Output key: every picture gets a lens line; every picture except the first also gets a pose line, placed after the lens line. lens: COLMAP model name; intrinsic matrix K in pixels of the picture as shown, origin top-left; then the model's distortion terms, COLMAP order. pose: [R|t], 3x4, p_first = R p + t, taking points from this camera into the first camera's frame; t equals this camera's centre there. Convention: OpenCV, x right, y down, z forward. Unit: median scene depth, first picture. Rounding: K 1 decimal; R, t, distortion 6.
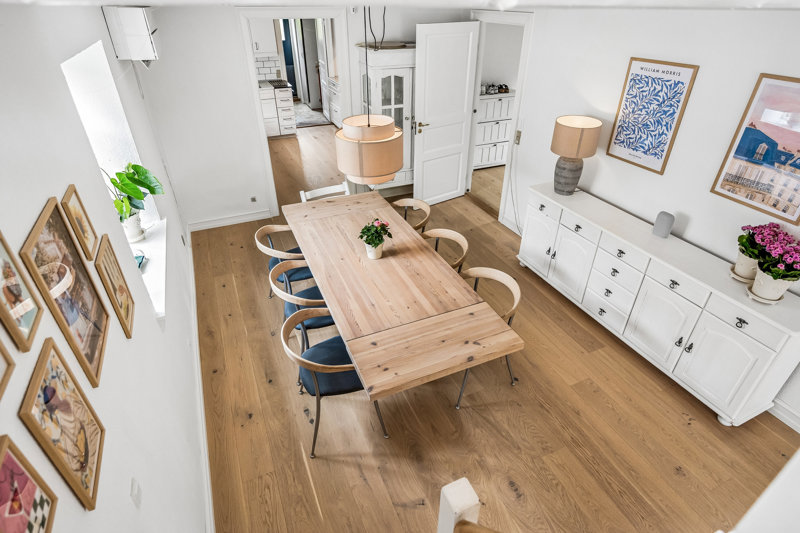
lens RADIAL K [[433.6, 0, 404.4], [0, 433.6, 268.8], [0, 0, 1]] dist [-0.004449, -0.000691]
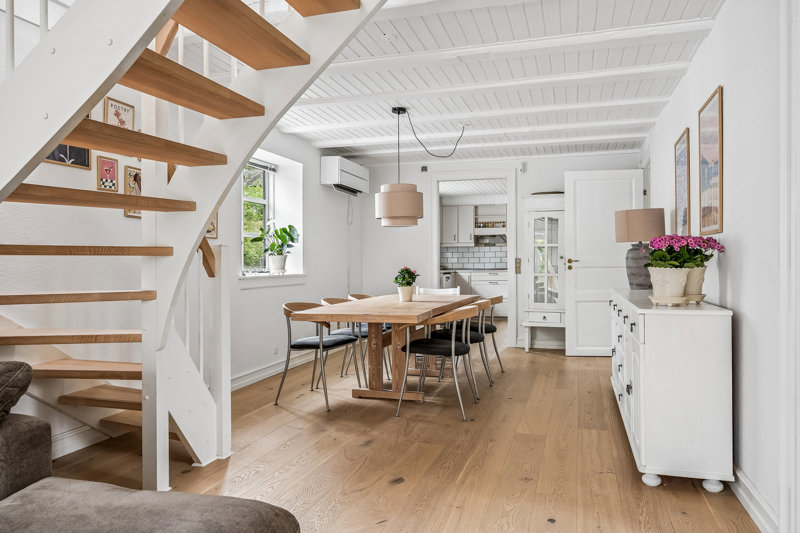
lens RADIAL K [[580.6, 0, 398.0], [0, 580.6, 265.1], [0, 0, 1]] dist [0.001304, 0.000238]
pose [[0.739559, -0.009169, -0.673029, 1.096261], [-0.356689, 0.842626, -0.403428, 0.596210], [0.570812, 0.538421, 0.619901, -0.054225]]
